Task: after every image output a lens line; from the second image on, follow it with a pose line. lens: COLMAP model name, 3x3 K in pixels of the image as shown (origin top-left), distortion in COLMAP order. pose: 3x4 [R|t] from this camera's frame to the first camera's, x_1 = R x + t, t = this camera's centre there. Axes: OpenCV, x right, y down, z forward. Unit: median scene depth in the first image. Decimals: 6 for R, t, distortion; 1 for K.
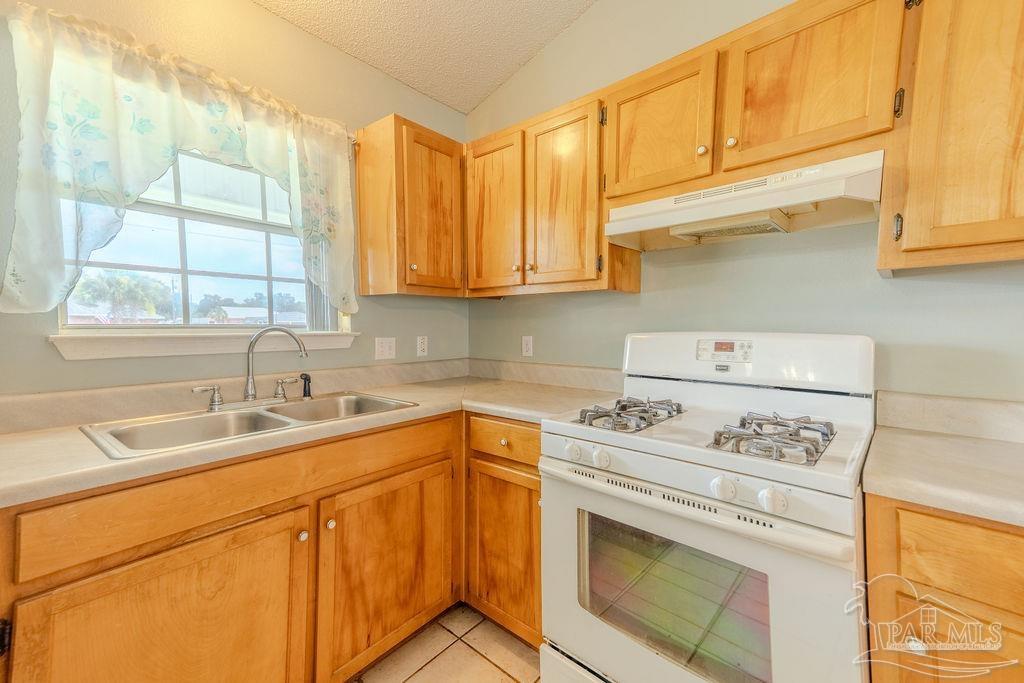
lens RADIAL K [[452.6, 0, 512.0], [0, 452.6, 341.5], [0, 0, 1]] dist [0.000284, 0.000008]
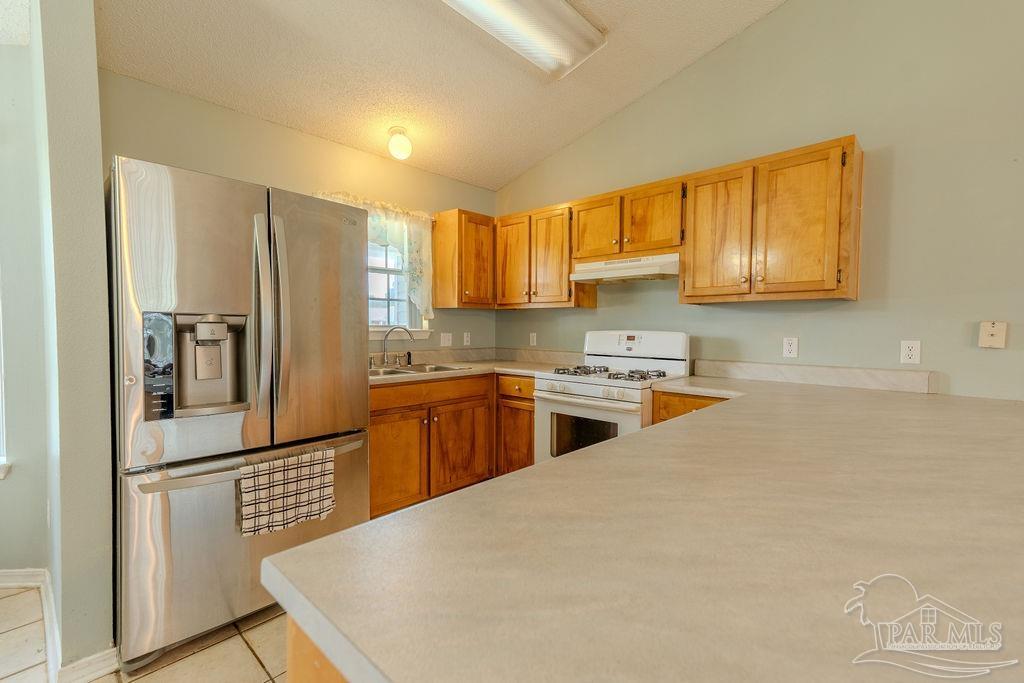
lens RADIAL K [[452.6, 0, 512.0], [0, 452.6, 341.5], [0, 0, 1]] dist [0.000284, 0.000008]
pose [[0.999272, 0.008555, -0.037191, 0.027889], [-0.008593, 0.999963, -0.000876, 0.028215], [0.037182, 0.001195, 0.999308, -0.847776]]
